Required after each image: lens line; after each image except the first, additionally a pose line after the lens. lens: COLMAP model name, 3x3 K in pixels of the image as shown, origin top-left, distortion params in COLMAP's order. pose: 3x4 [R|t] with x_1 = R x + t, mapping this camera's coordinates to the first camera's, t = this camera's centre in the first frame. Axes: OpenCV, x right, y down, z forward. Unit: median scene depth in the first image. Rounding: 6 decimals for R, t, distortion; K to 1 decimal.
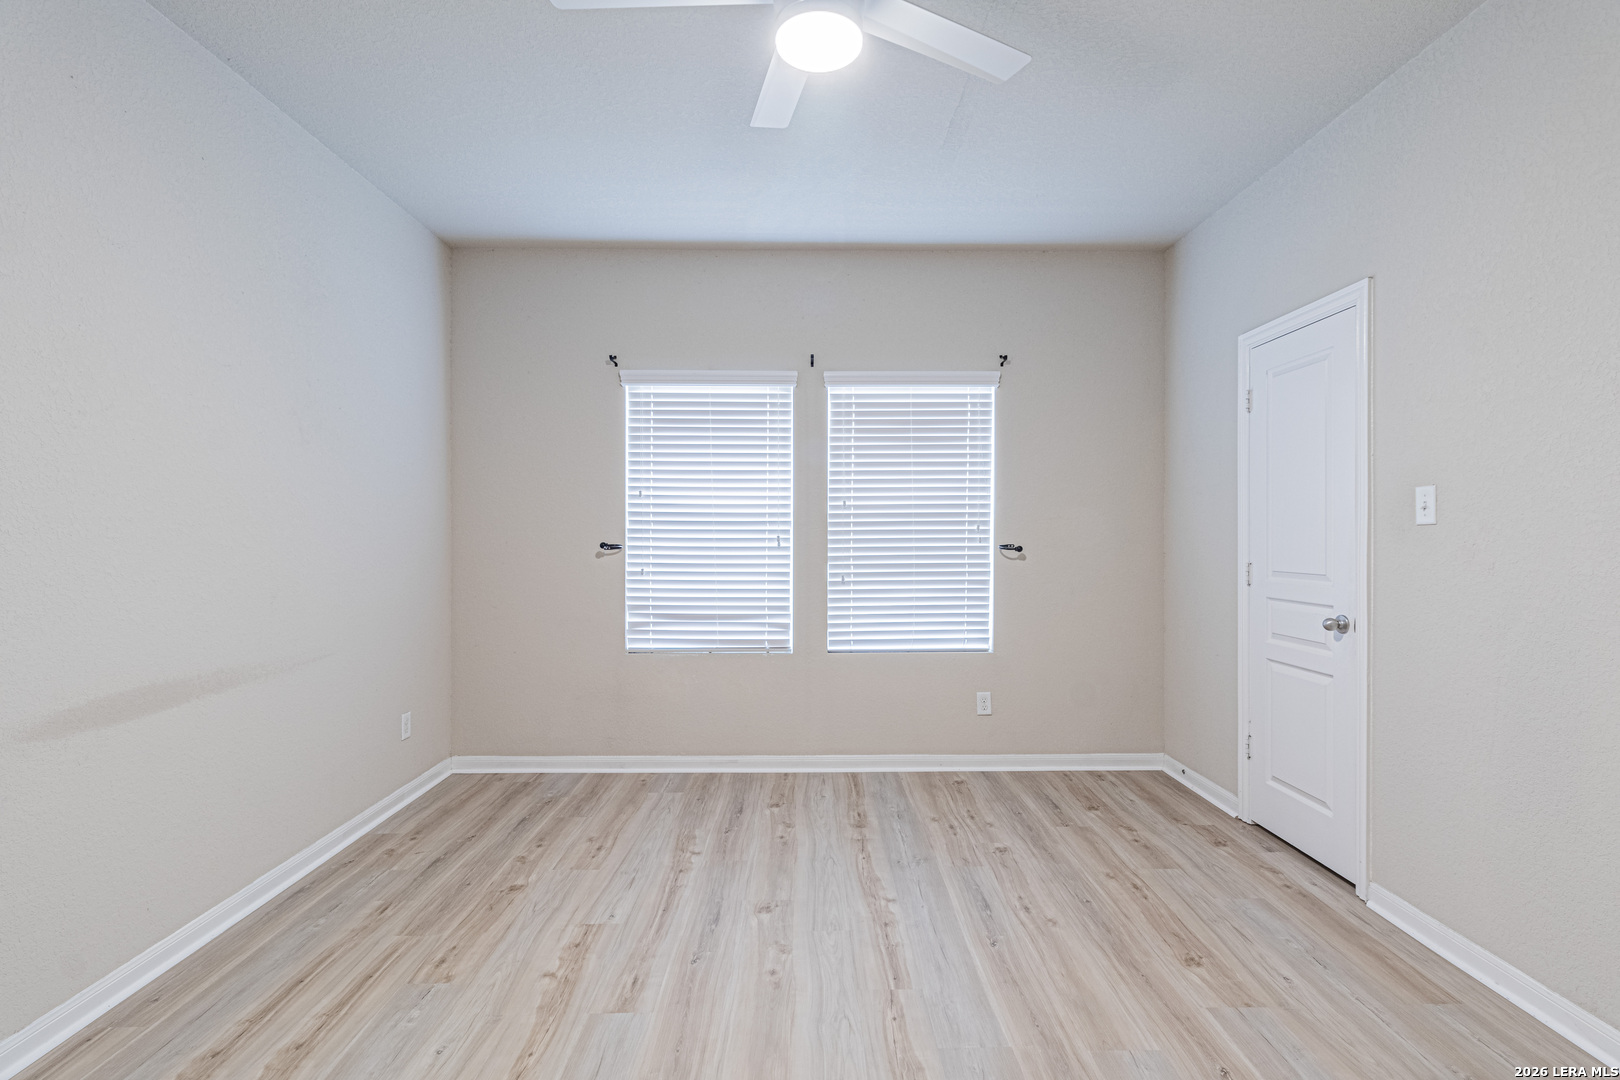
lens RADIAL K [[728.0, 0, 818.2], [0, 728.0, 538.0], [0, 0, 1]] dist [0.003342, 0.001343]
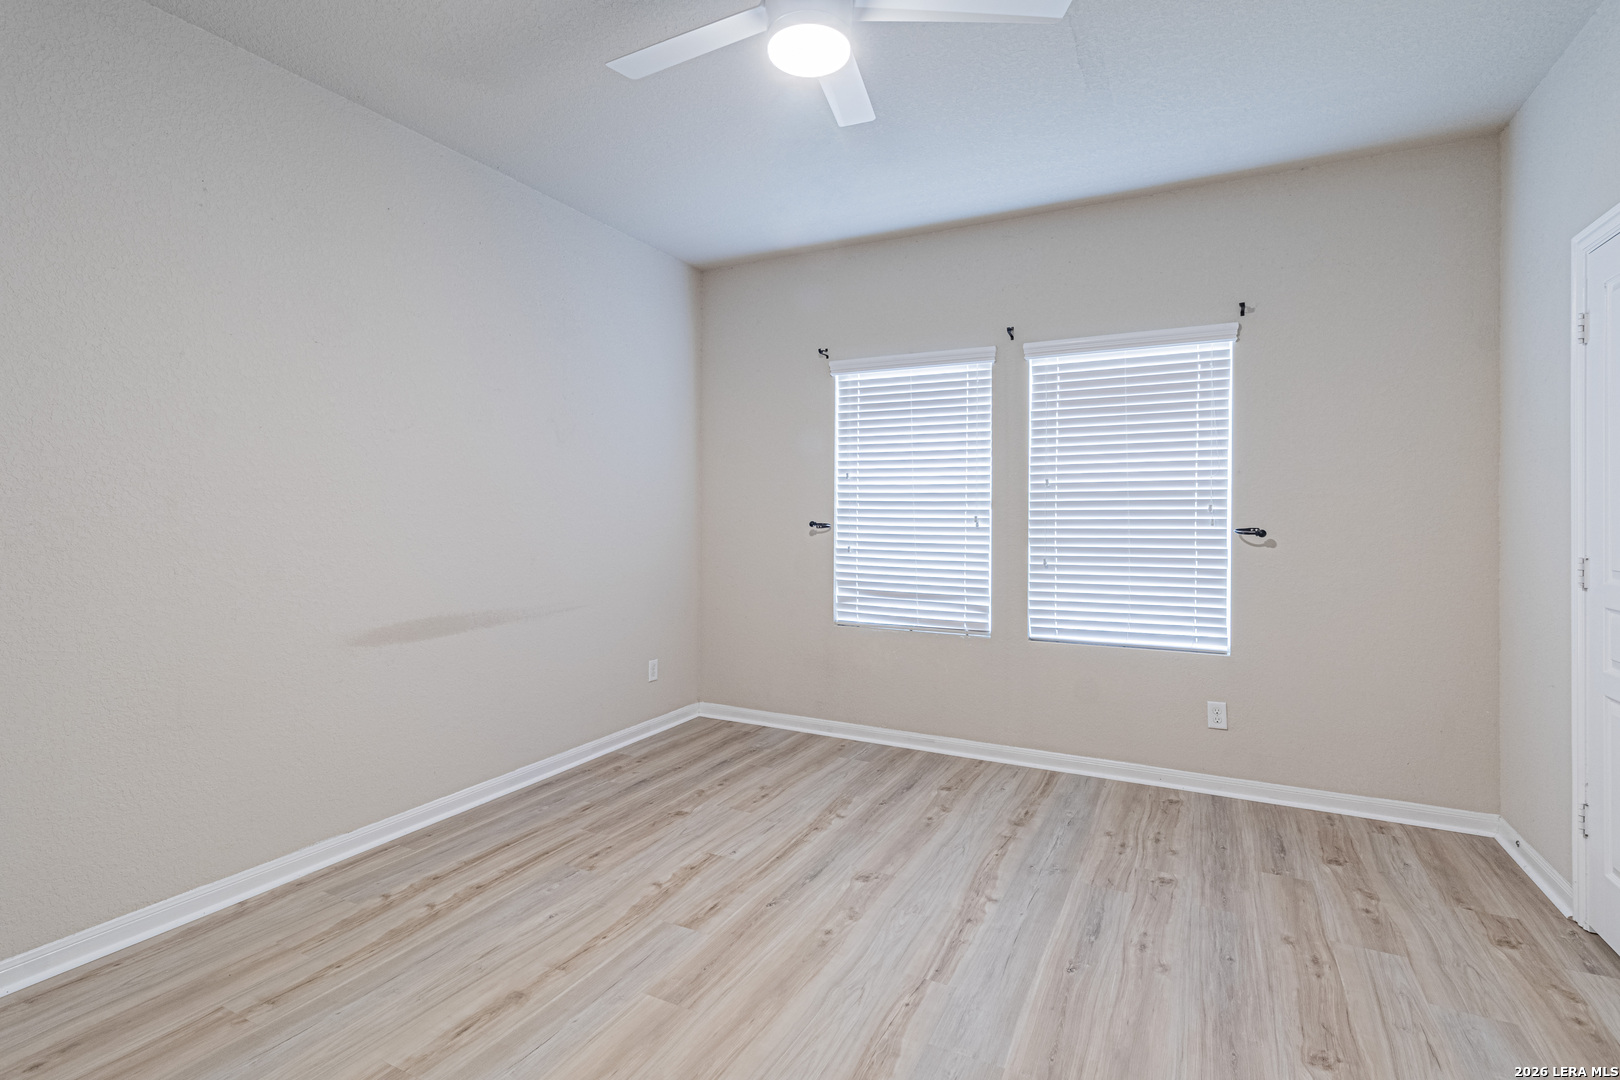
lens RADIAL K [[738.7, 0, 824.7], [0, 738.7, 512.1], [0, 0, 1]] dist [0.004616, 0.000263]
pose [[0.891353, 0.002864, -0.453301, 0.224346], [-0.007022, 0.999947, -0.007490, 0.000488], [0.453255, 0.009859, 0.891326, 0.024377]]
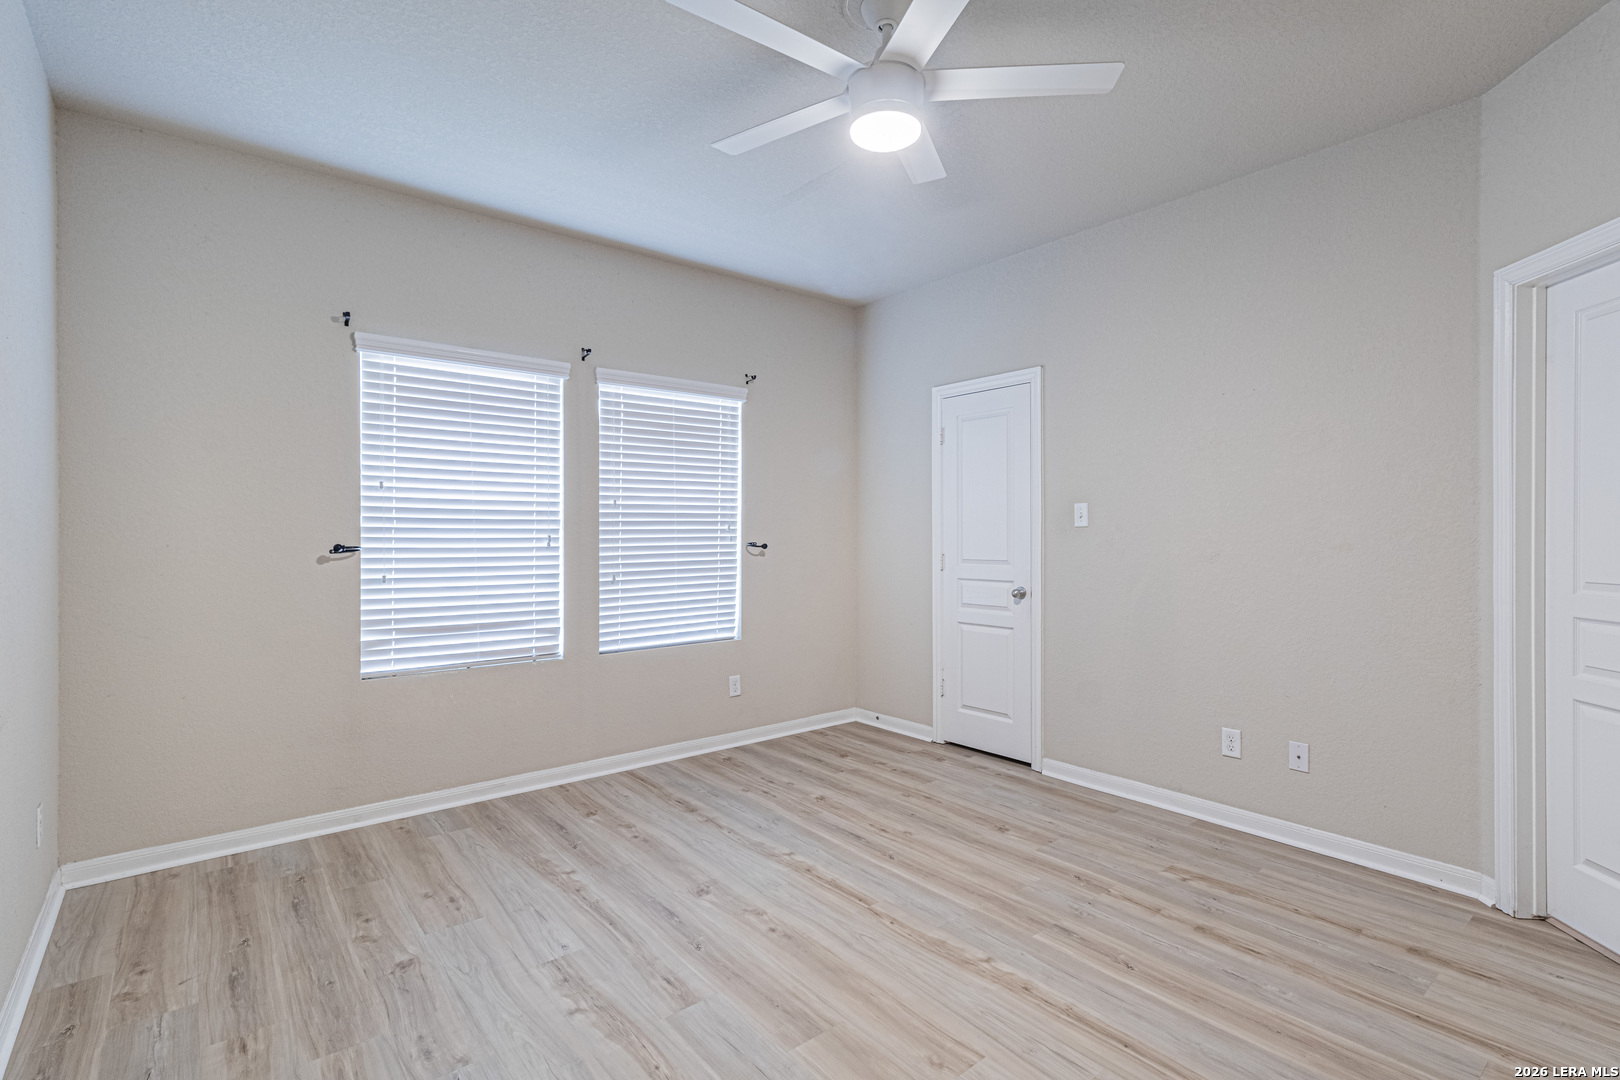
lens RADIAL K [[728.0, 0, 818.2], [0, 728.0, 538.0], [0, 0, 1]] dist [0.003342, 0.001343]
pose [[0.795086, -0.005027, 0.606475, -0.366184], [0.004438, 0.999987, 0.002472, -0.000428], [-0.606480, 0.000726, 0.795098, 0.042628]]
